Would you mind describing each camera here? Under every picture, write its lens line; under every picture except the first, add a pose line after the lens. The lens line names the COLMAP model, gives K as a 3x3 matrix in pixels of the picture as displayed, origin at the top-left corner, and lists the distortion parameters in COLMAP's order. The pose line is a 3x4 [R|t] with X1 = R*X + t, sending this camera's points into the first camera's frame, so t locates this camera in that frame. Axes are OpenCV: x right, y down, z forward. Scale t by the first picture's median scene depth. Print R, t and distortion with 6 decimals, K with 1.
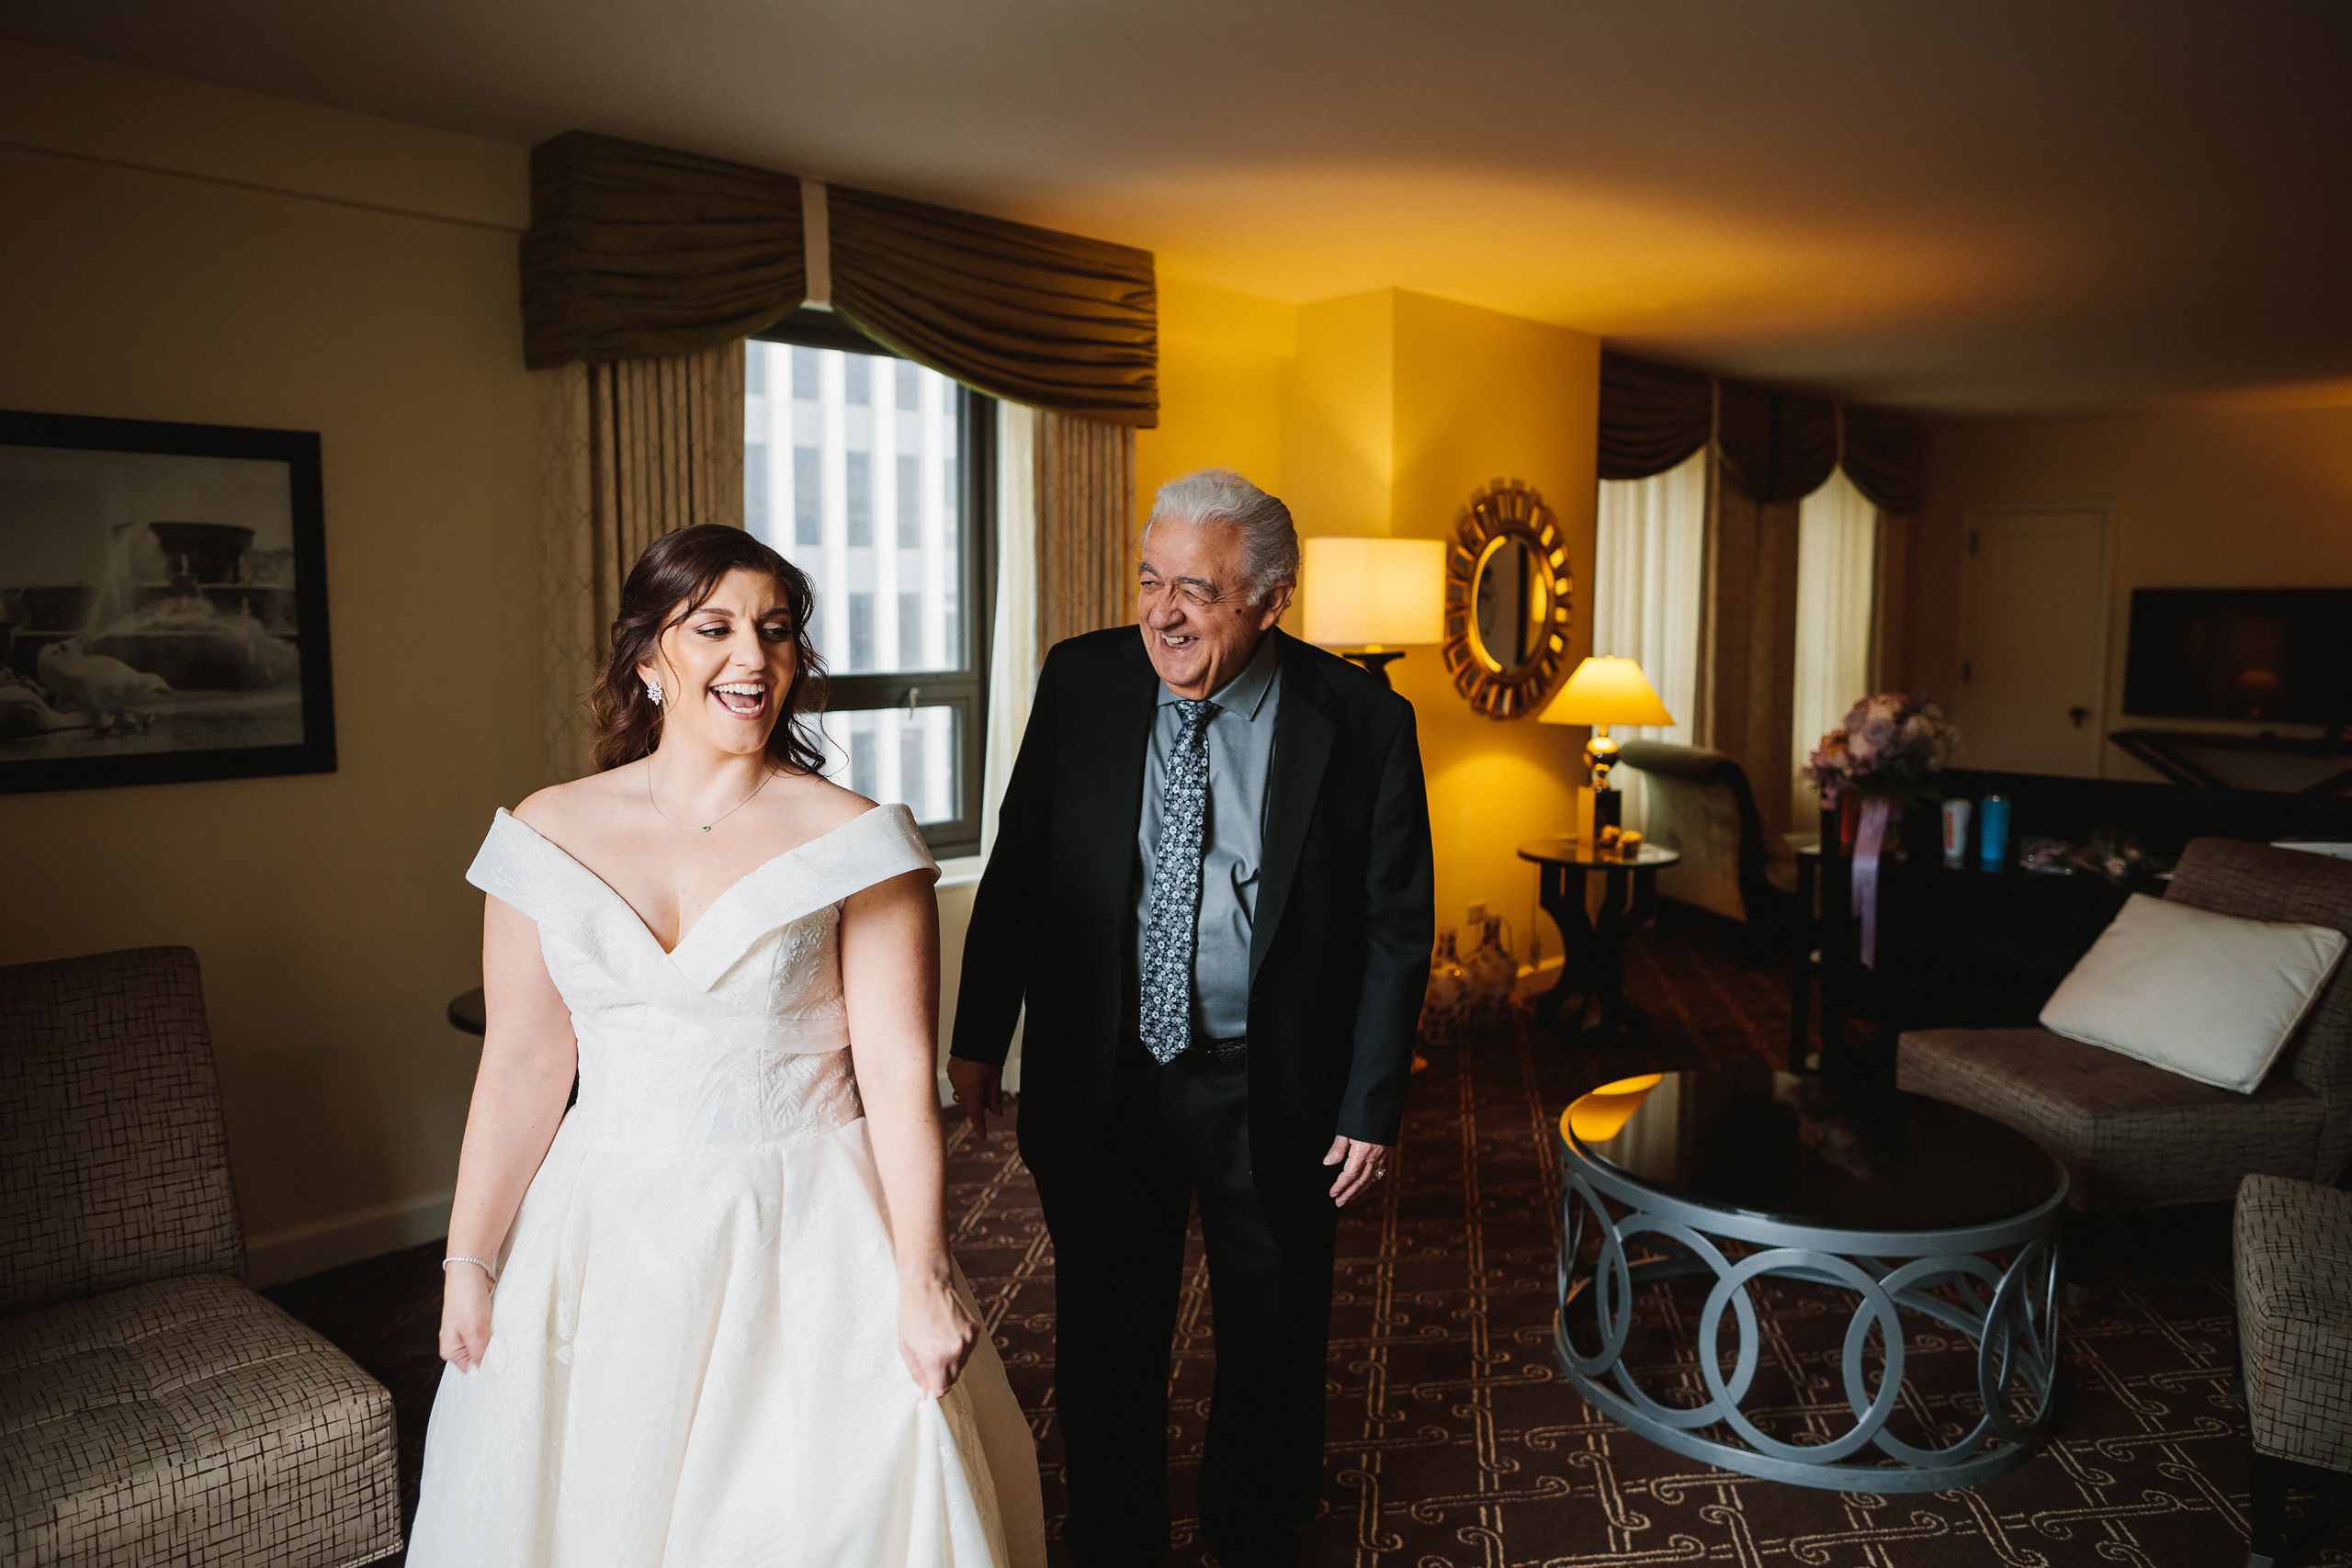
lens RADIAL K [[1624.3, 0, 1179.8], [0, 1624.3, 786.3], [0, 0, 1]] dist [-0.036499, 0.040040]
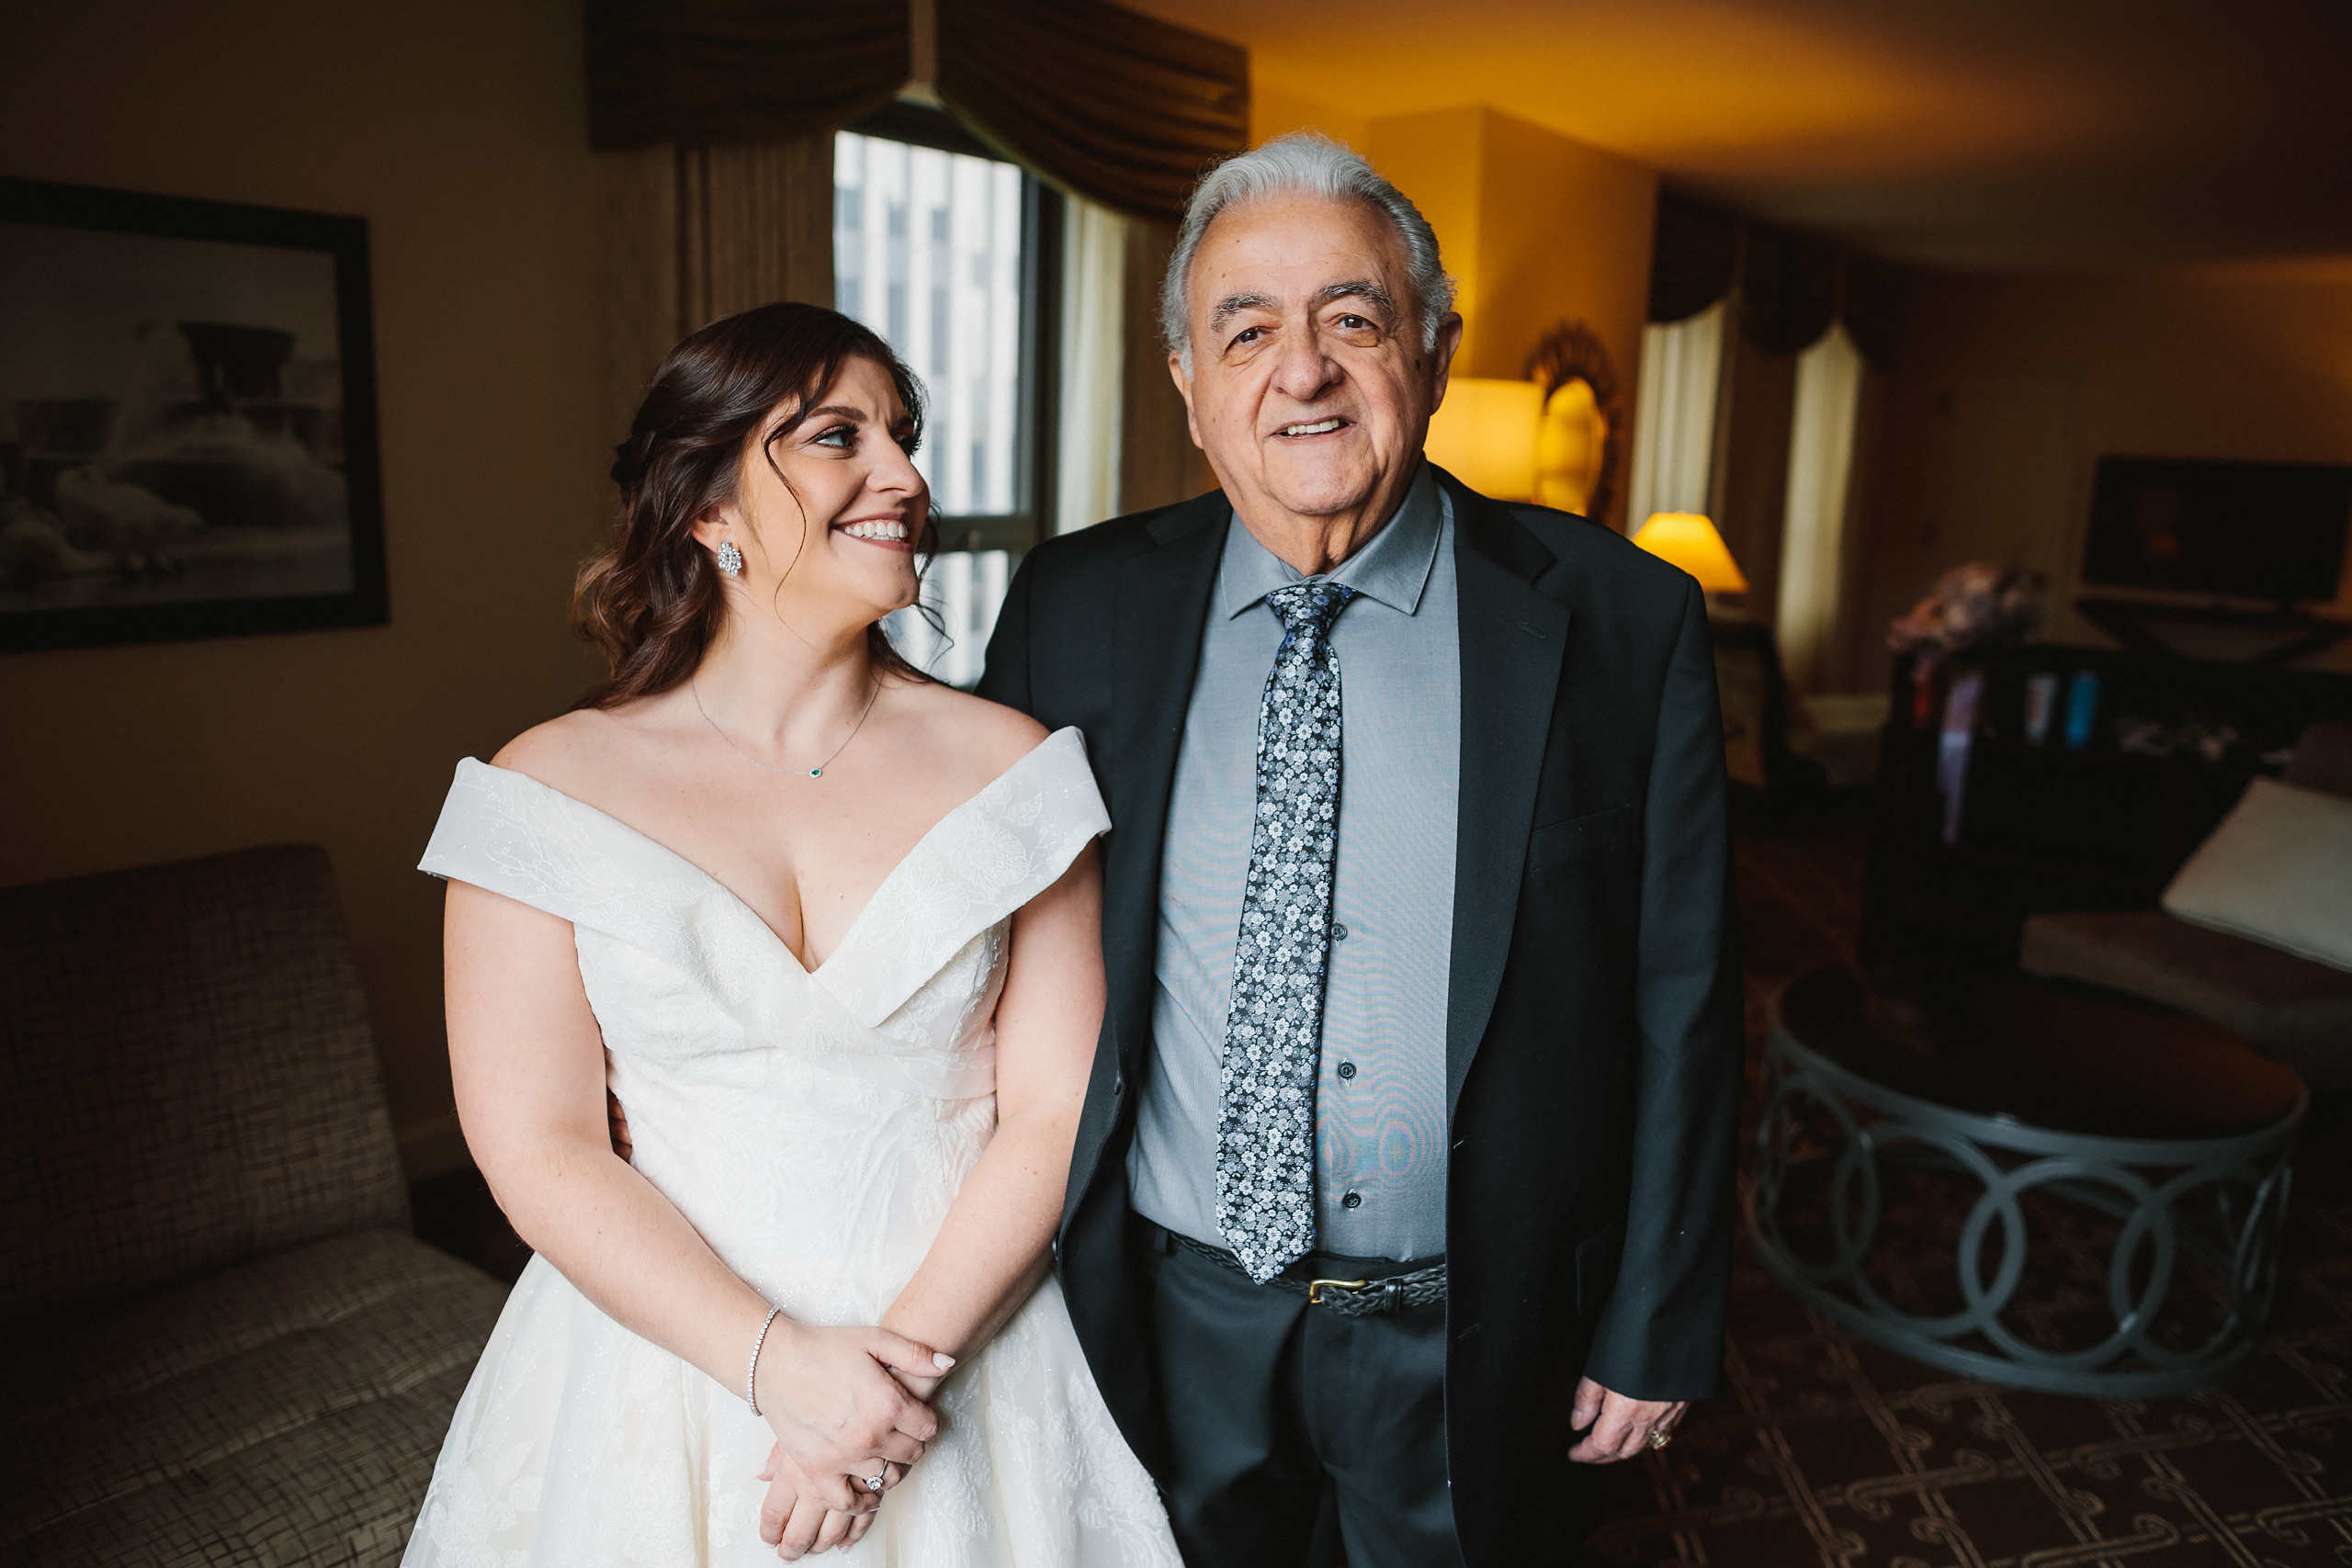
lens RADIAL K [[1651.2, 0, 1162.4], [0, 1651.2, 784.2], [0, 0, 1]] dist [-0.065500, 0.040608]
pose [[0.994433, 0.006870, 0.105145, -0.254774], [-0.017055, 0.995209, 0.096275, -0.018860], [-0.103980, -0.097532, 0.989786, 0.117919]]
